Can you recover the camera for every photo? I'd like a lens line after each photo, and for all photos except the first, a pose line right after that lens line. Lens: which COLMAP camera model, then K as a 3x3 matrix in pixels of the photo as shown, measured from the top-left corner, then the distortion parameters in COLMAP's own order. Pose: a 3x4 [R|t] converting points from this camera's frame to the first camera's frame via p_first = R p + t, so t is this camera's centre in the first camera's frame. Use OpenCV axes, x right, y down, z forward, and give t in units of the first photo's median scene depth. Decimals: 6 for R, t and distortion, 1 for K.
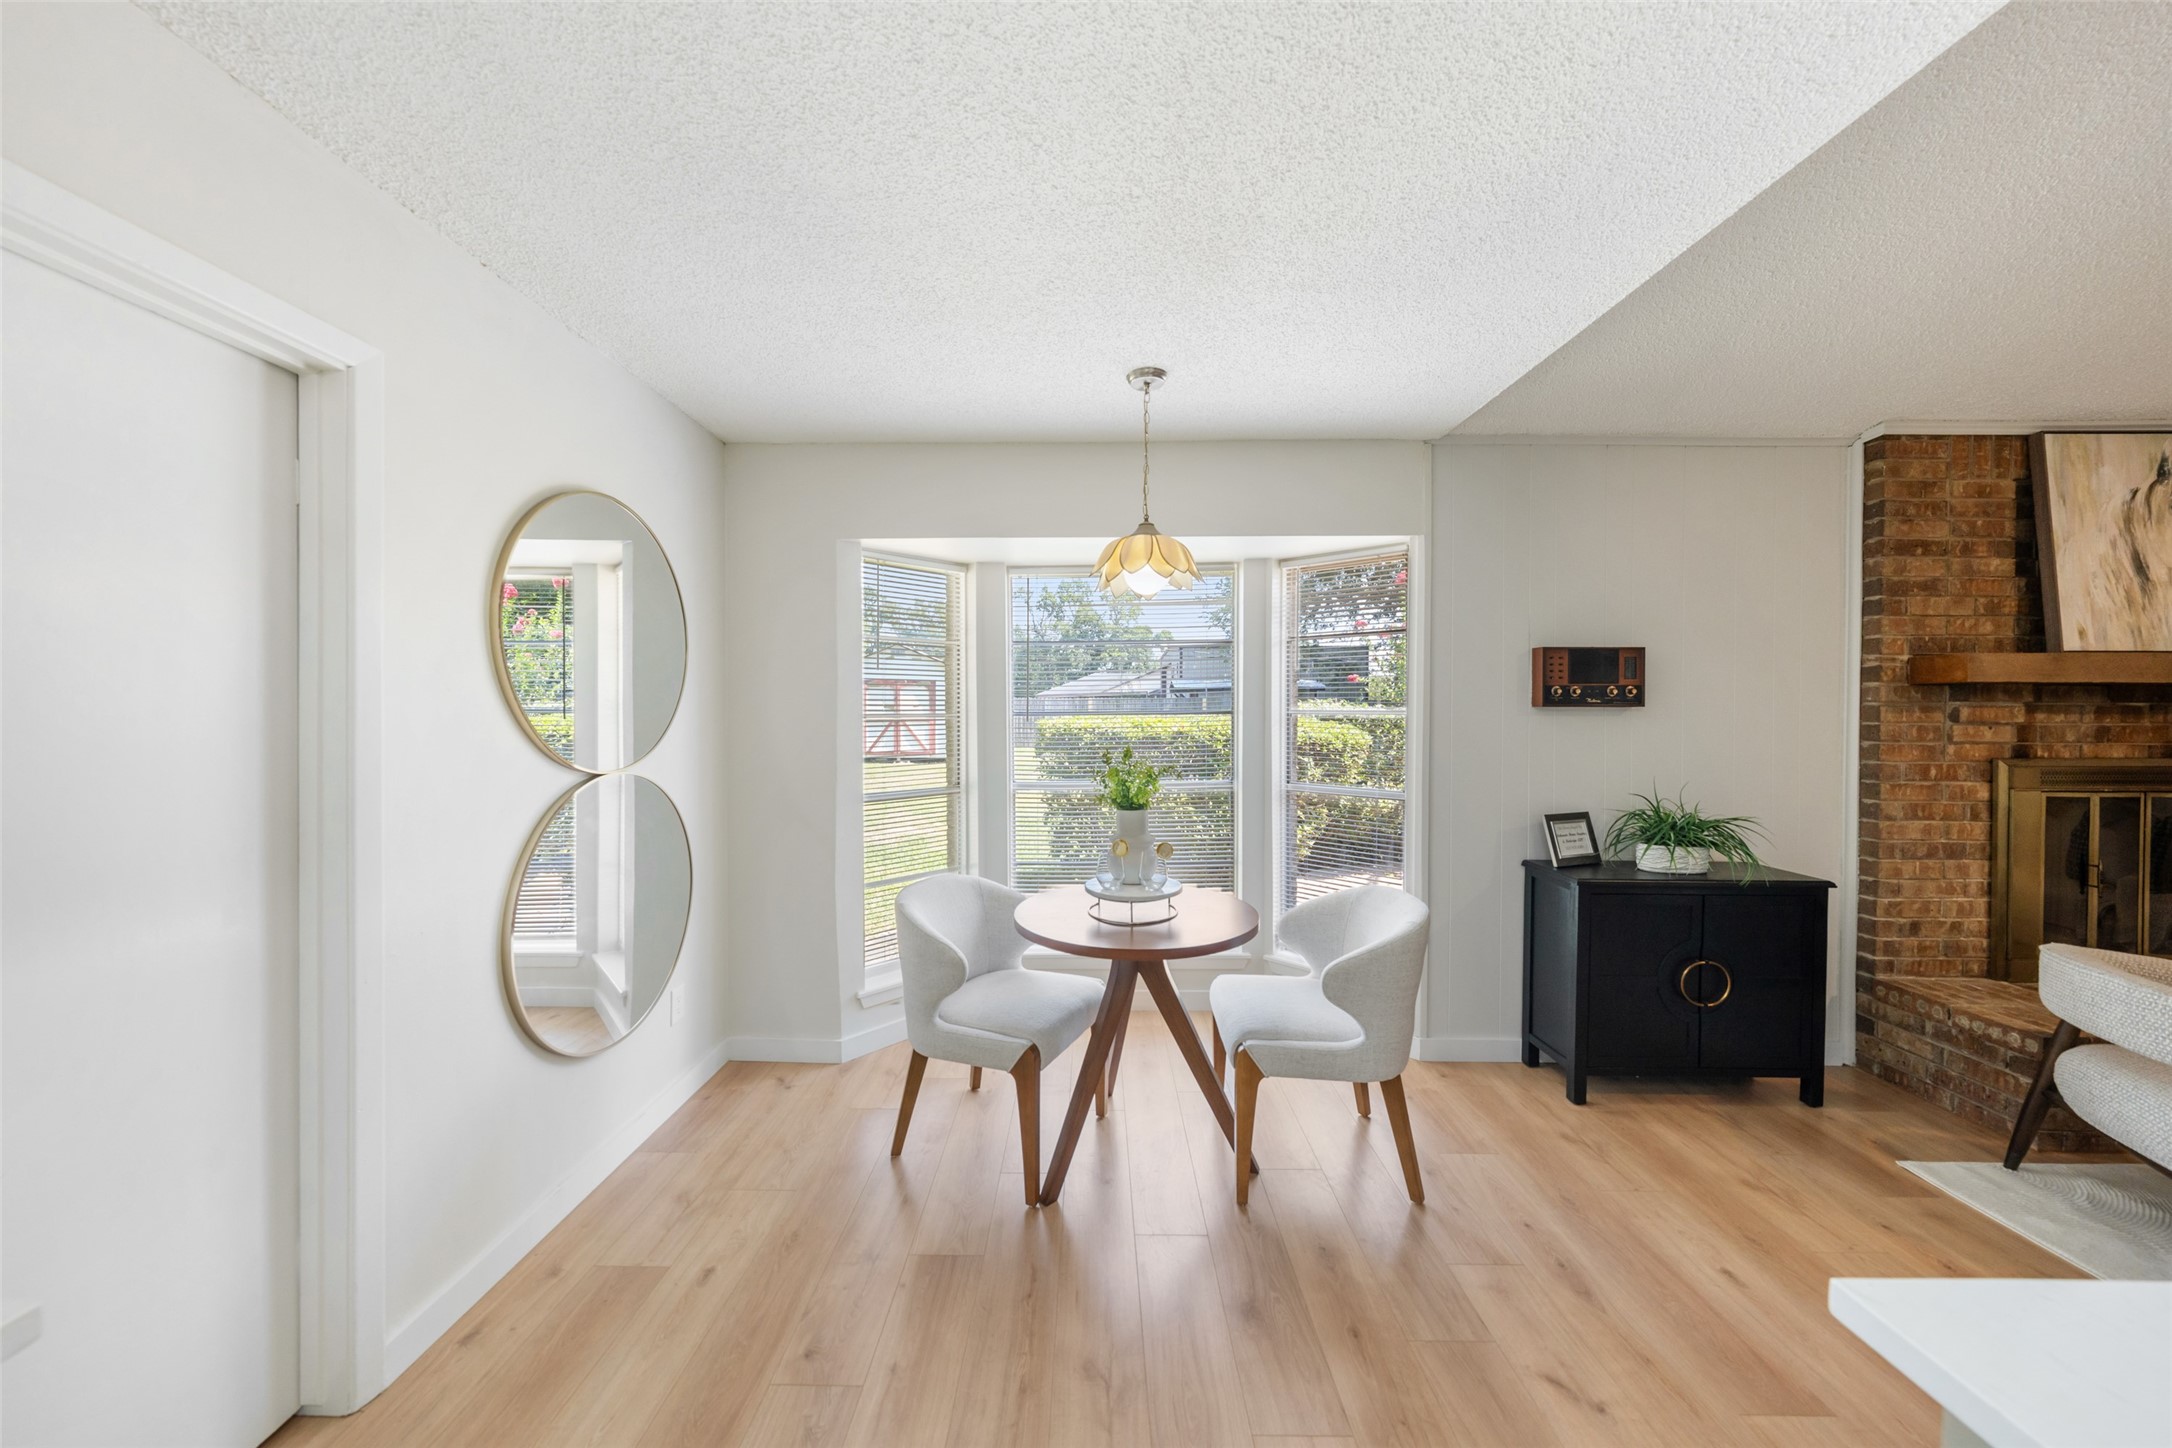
lens RADIAL K [[739.6, 0, 1081.0], [0, 739.6, 719.3], [0, 0, 1]] dist [-0.002404, 0.000103]
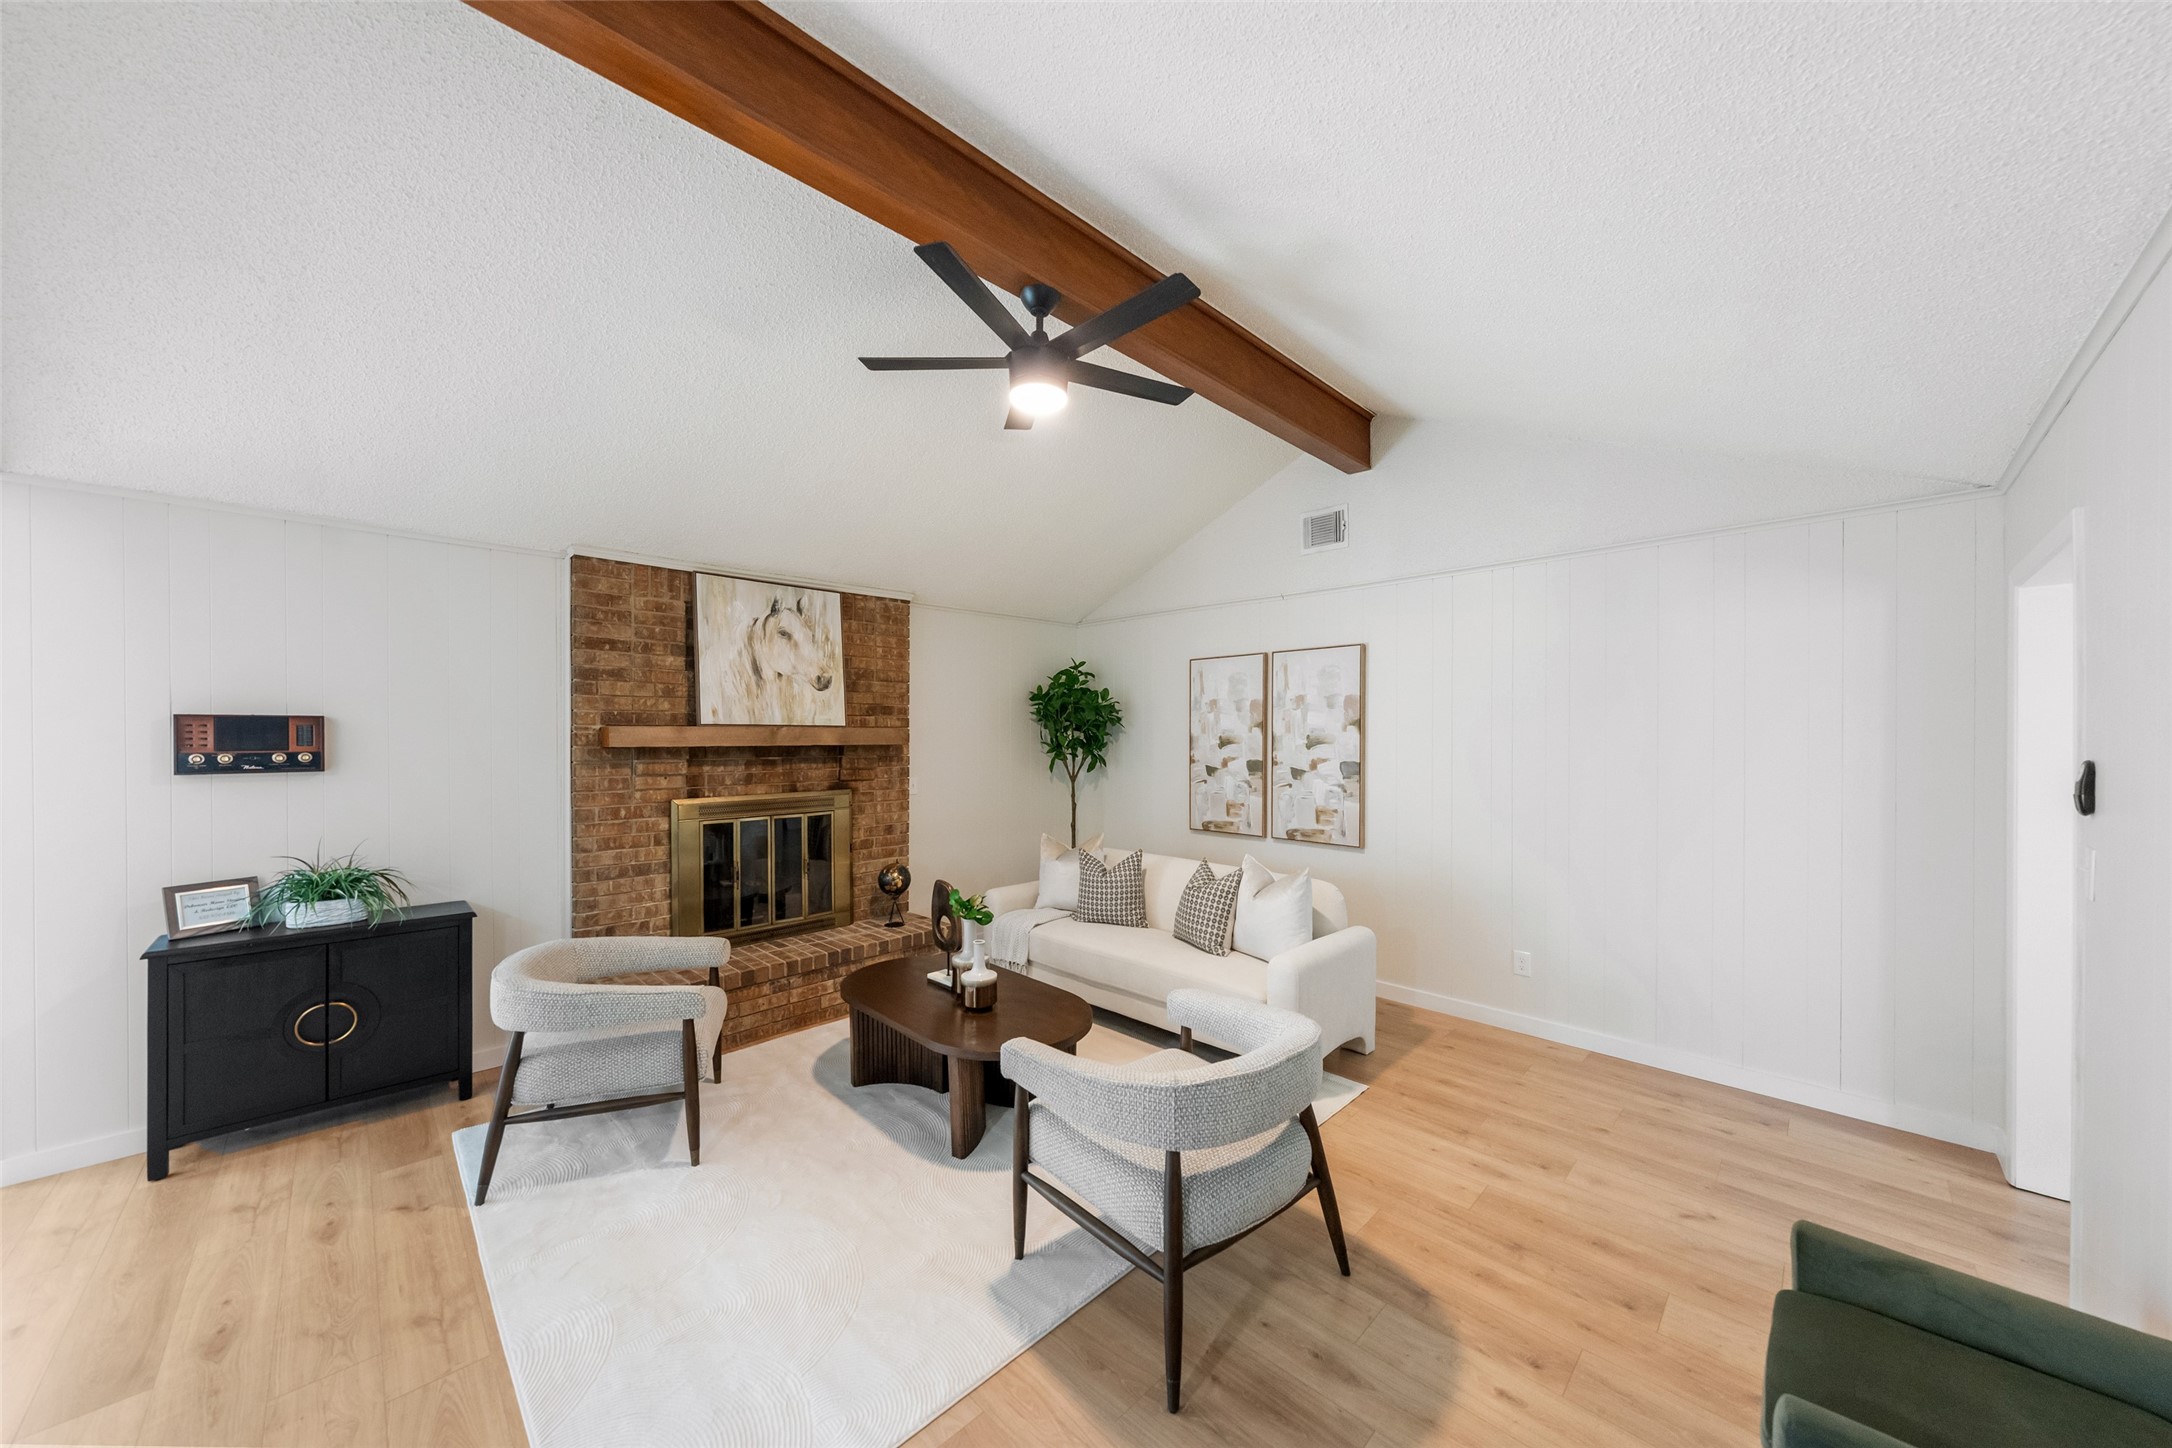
lens RADIAL K [[753.9, 0, 1088.3], [0, 753.9, 738.3], [0, 0, 1]] dist [-0.000759, 0.000036]
pose [[0.700933, -0.006257, 0.713200, 0.776208], [0.015209, 0.999865, -0.006176, -0.042173], [-0.713065, 0.015176, 0.700933, -0.564741]]
